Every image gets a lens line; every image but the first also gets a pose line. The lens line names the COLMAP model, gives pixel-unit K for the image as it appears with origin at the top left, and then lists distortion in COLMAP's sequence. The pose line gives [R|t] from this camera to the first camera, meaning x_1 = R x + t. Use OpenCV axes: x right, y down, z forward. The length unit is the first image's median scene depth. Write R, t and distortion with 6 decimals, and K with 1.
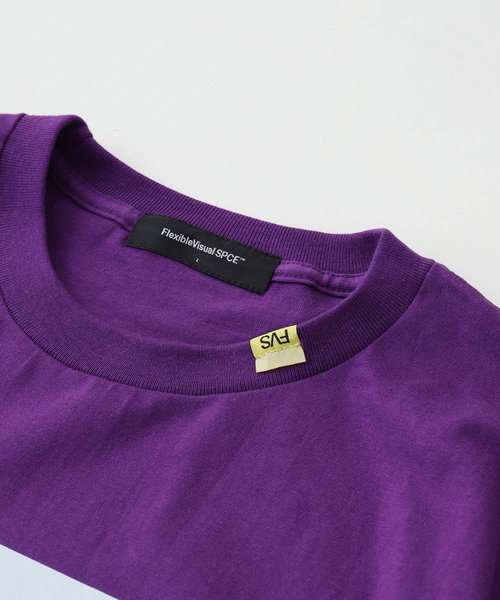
lens RADIAL K [[1311.9, 0, 250.6], [0, 1311.9, 300.1], [0, 0, 1]] dist [-0.092215, 0.000000]
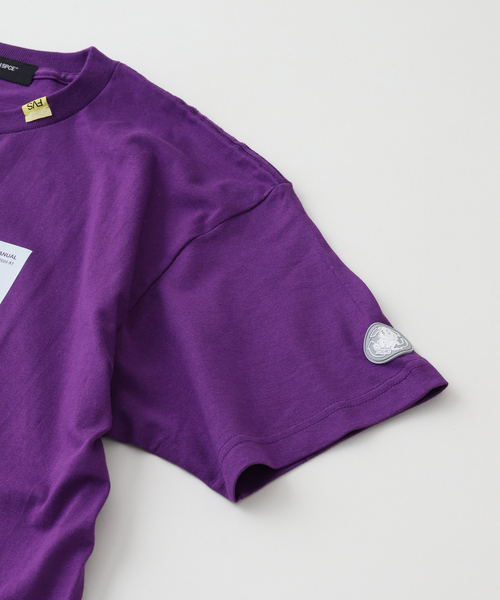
lens RADIAL K [[1311.9, 0, 249.7], [0, 1311.9, 299.8], [0, 0, 1]] dist [-0.092215, 0.000000]
pose [[0.989995, -0.061117, 0.127179, 0.069321], [0.057632, 0.997859, 0.030914, 0.273404], [-0.128796, -0.023275, 0.991398, -0.916425]]
